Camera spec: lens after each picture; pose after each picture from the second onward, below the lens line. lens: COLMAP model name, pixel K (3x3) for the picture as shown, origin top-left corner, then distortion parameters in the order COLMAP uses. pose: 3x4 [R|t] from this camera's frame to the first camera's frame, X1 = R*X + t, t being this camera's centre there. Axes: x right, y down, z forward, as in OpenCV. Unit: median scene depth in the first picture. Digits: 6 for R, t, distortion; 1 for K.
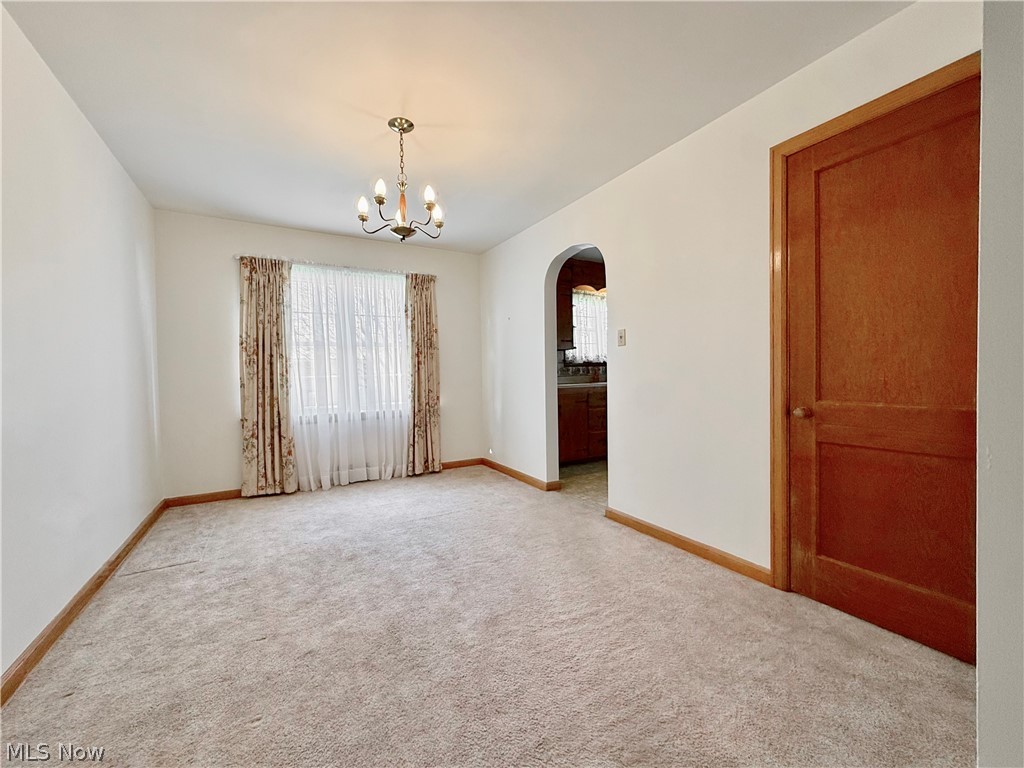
lens RADIAL K [[410.3, 0, 545.6], [0, 410.3, 384.1], [0, 0, 1]] dist [-0.000958, -0.000008]
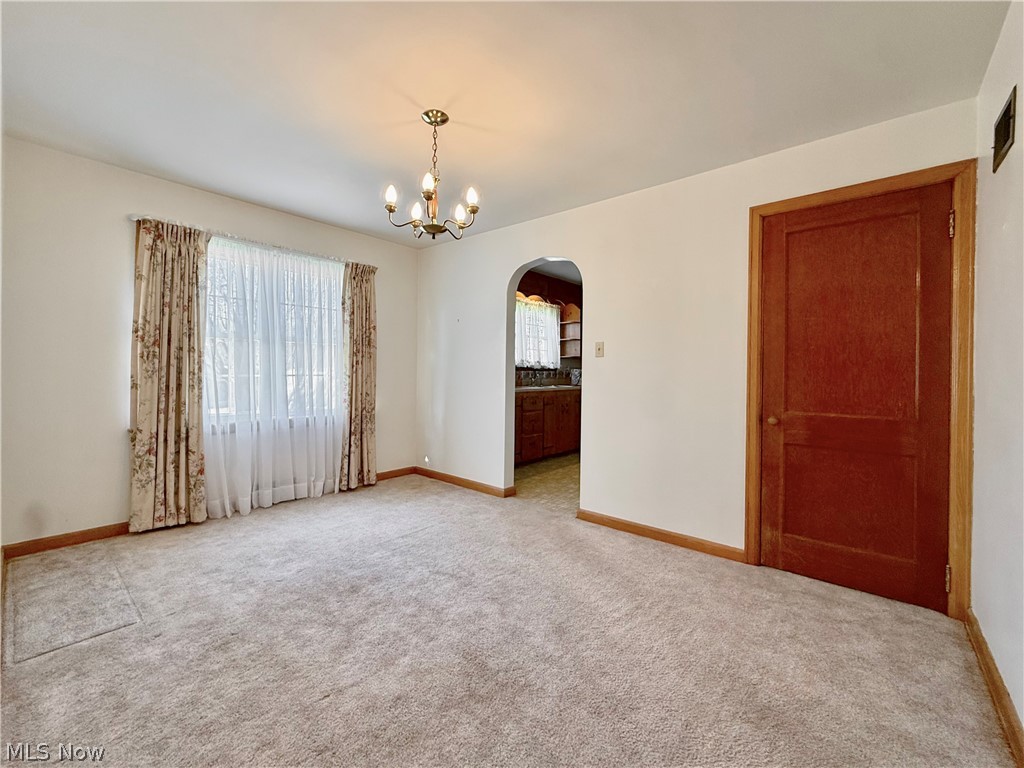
lens RADIAL K [[410.3, 0, 561.3], [0, 410.3, 376.5], [0, 0, 1]] dist [-0.000958, -0.000008]
pose [[0.943026, 0.028739, 0.331476, -0.308022], [-0.021588, 0.999448, -0.025236, -0.014914], [-0.332019, 0.016642, 0.943126, 0.019820]]
